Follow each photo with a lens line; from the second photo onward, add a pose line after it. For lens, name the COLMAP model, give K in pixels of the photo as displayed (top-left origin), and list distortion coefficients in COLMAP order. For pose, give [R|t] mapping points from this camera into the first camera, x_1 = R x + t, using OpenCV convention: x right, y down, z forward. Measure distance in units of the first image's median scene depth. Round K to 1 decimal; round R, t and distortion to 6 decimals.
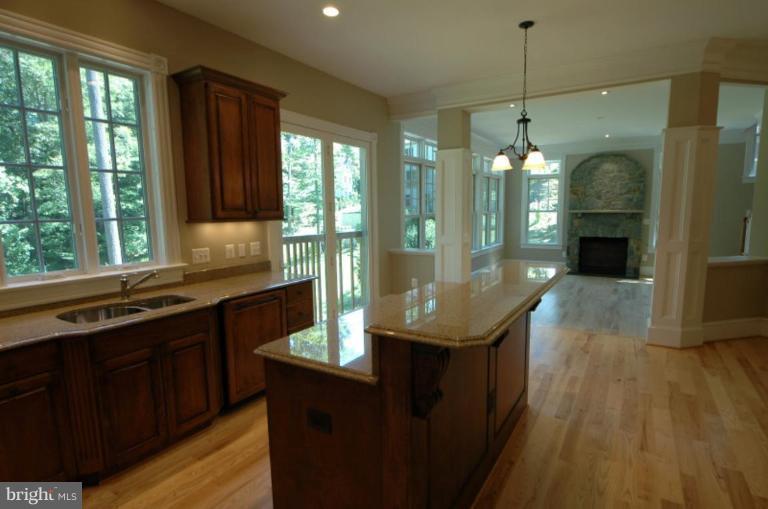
lens RADIAL K [[405.3, 0, 386.2], [0, 405.3, 261.1], [0, 0, 1]] dist [0.002603, 0.000803]
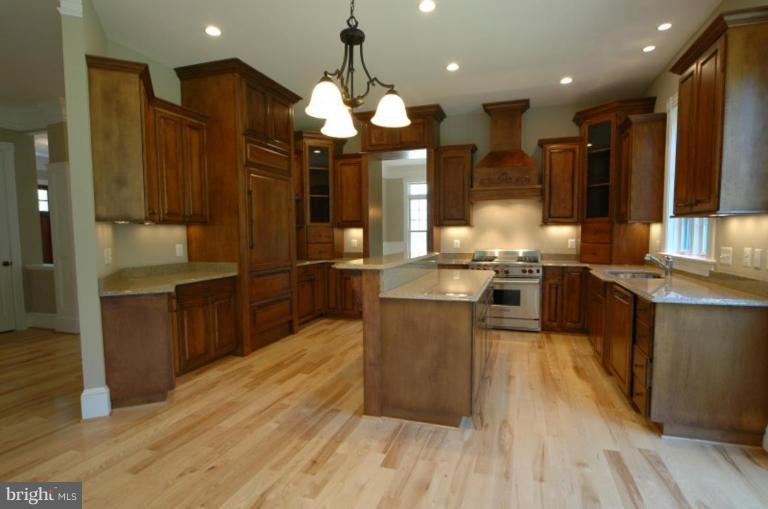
lens RADIAL K [[405.3, 0, 386.2], [0, 405.3, 261.1], [0, 0, 1]] dist [0.002603, 0.000803]
pose [[-0.975040, 0.028460, -0.220198, 0.489758], [-0.015577, 0.980539, 0.195706, -0.177146], [0.221482, 0.194251, -0.955621, 1.812401]]
